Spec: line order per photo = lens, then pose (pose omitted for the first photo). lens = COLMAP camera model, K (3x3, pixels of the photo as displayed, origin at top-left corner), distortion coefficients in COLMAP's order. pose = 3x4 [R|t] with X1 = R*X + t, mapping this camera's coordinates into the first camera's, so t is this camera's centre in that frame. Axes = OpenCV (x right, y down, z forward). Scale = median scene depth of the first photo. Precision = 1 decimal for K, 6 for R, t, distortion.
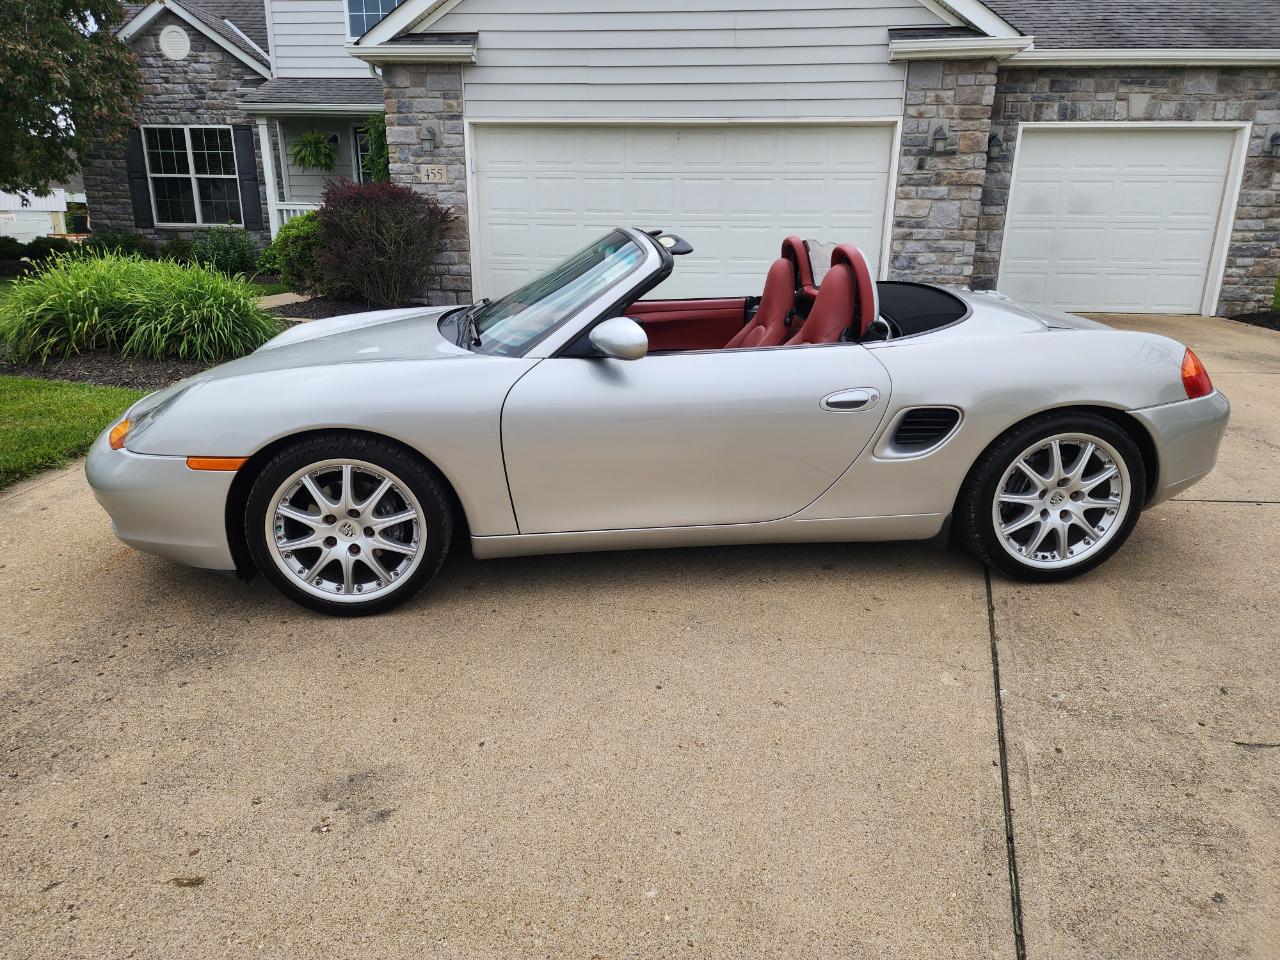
lens RADIAL K [[862.6, 0, 632.0], [0, 862.6, 479.1], [0, 0, 1]] dist [0.079277, -0.073481]
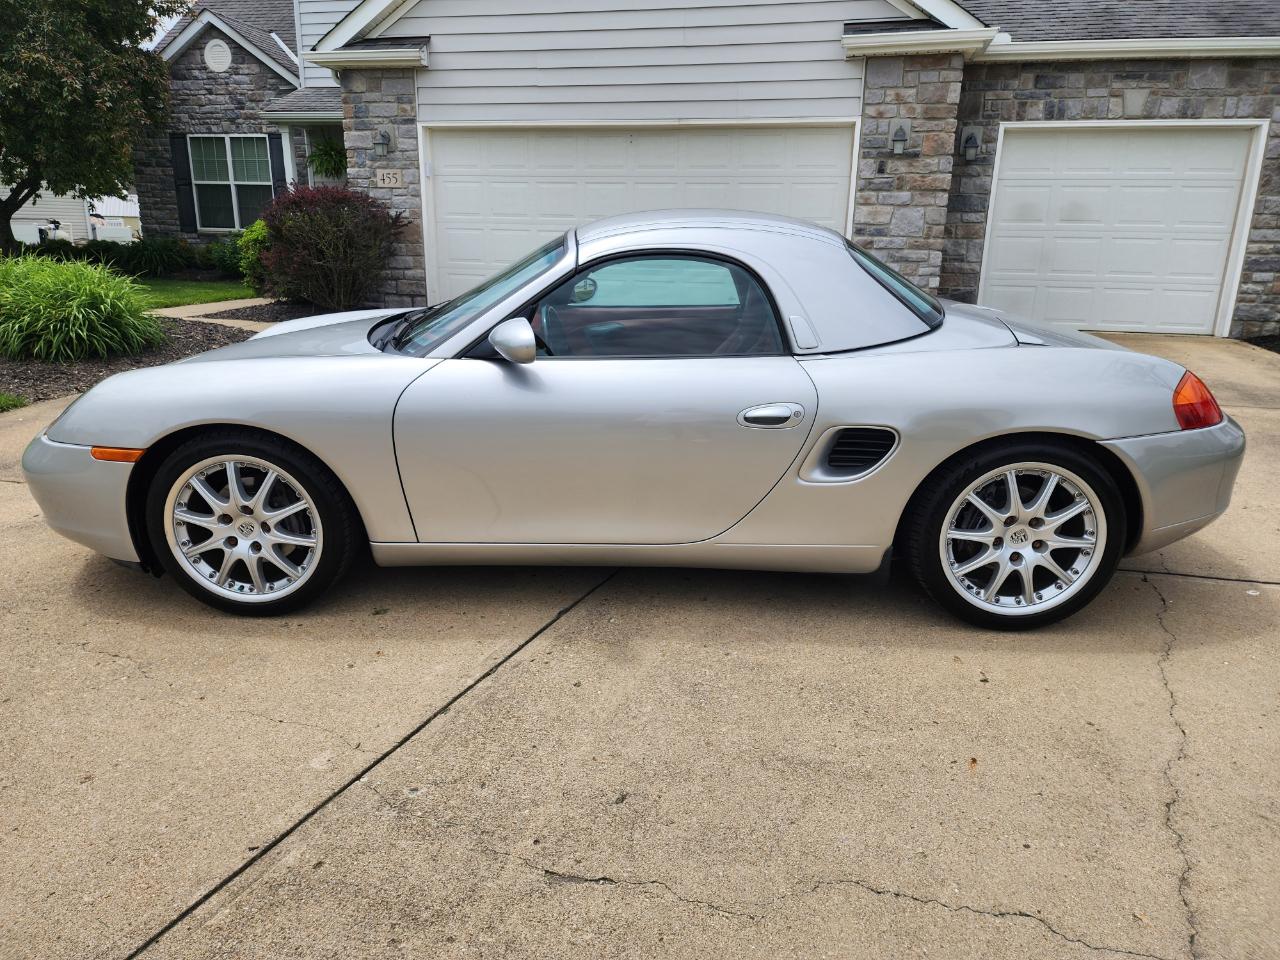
lens RADIAL K [[866.6, 0, 638.6], [0, 866.6, 474.4], [0, 0, 1]] dist [0.070125, -0.066327]
pose [[0.991923, 0.039146, -0.120651, 0.193995], [-0.040884, 0.999092, -0.011960, -0.012251], [0.120073, 0.016797, 0.992623, 0.049305]]
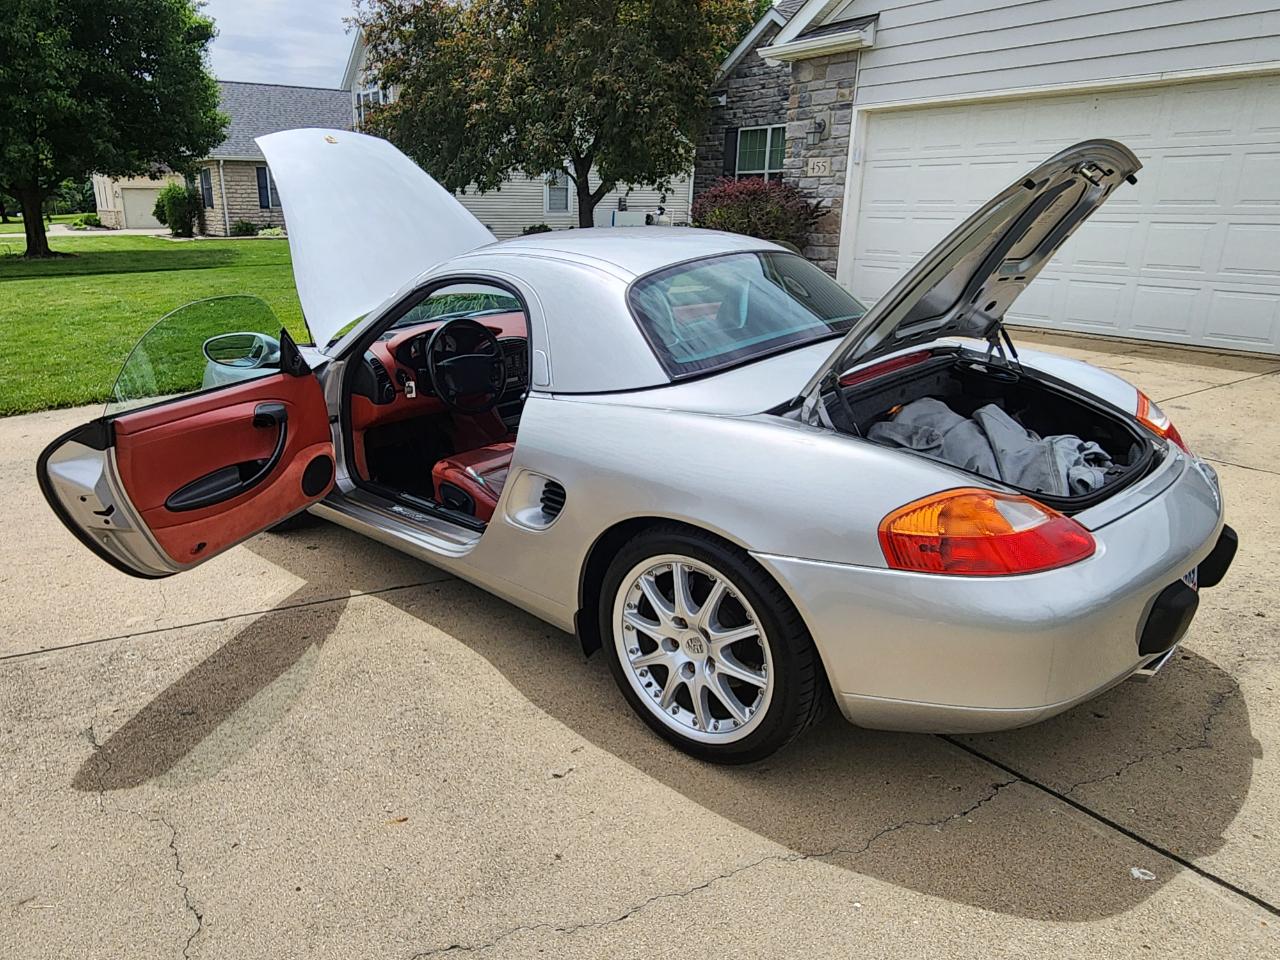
lens RADIAL K [[879.3, 0, 538.8], [0, 879.3, 492.4], [0, 0, 1]] dist [0.004795, 0.001419]
pose [[0.620319, 0.237391, -0.747563, 0.413081], [-0.213815, 0.968182, 0.130028, -0.059461], [0.754644, 0.079181, 0.651339, 0.154180]]
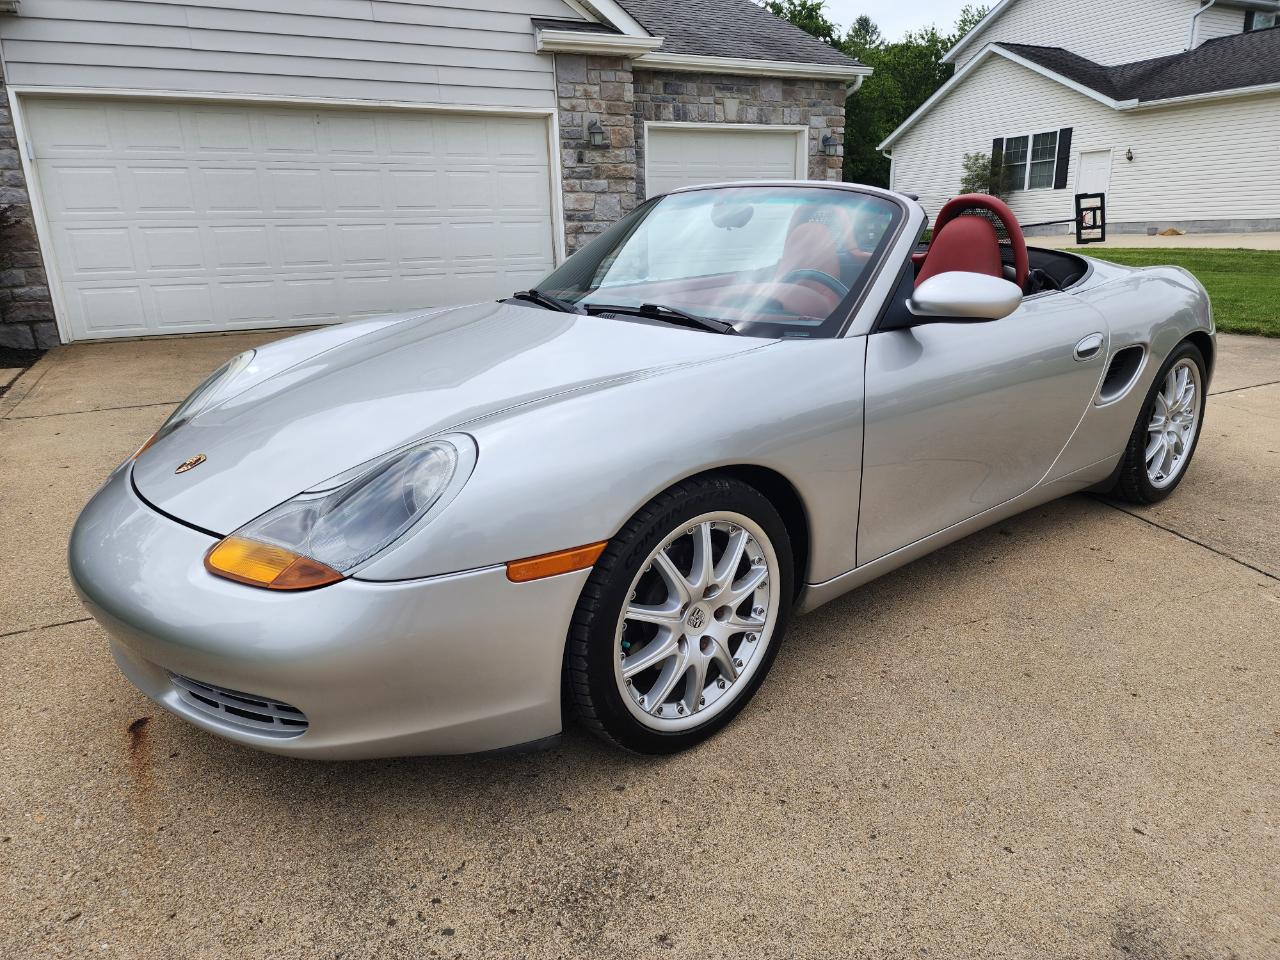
lens RADIAL K [[864.3, 0, 647.0], [0, 864.3, 482.8], [0, 0, 1]] dist [0.062985, -0.057249]
pose [[0.830868, -0.186199, 0.524393, -0.196062], [0.190843, 0.980552, 0.045790, -0.023356], [-0.522720, 0.062032, 0.850244, 0.127407]]
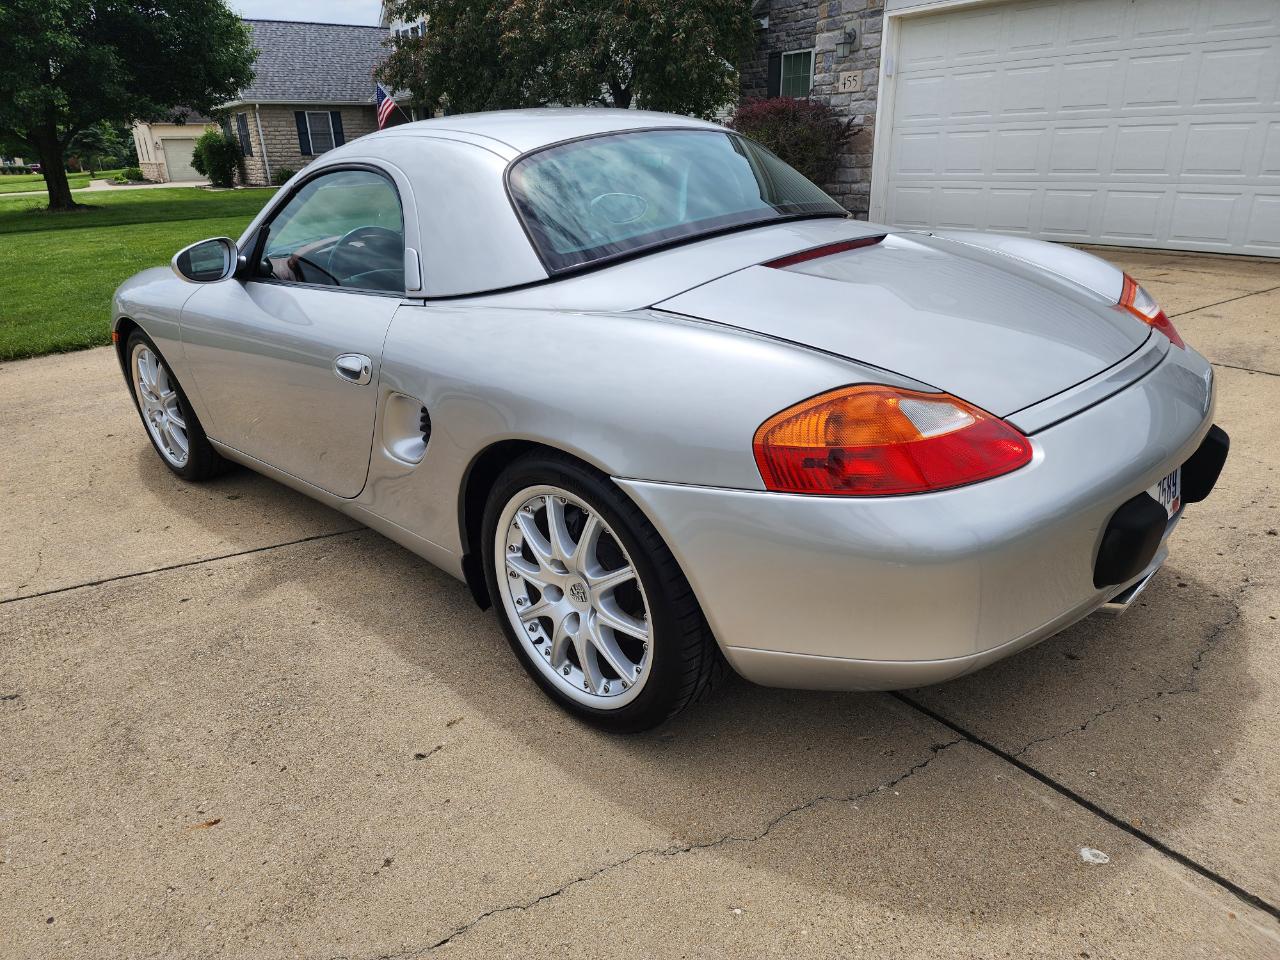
lens RADIAL K [[857.8, 0, 632.4], [0, 857.8, 486.9], [0, 0, 1]] dist [0.085968, -0.079624]
pose [[0.645337, 0.254612, -0.720218, 0.412831], [-0.182677, 0.966901, 0.178136, -0.057599], [0.741735, 0.016609, 0.670488, 0.219022]]
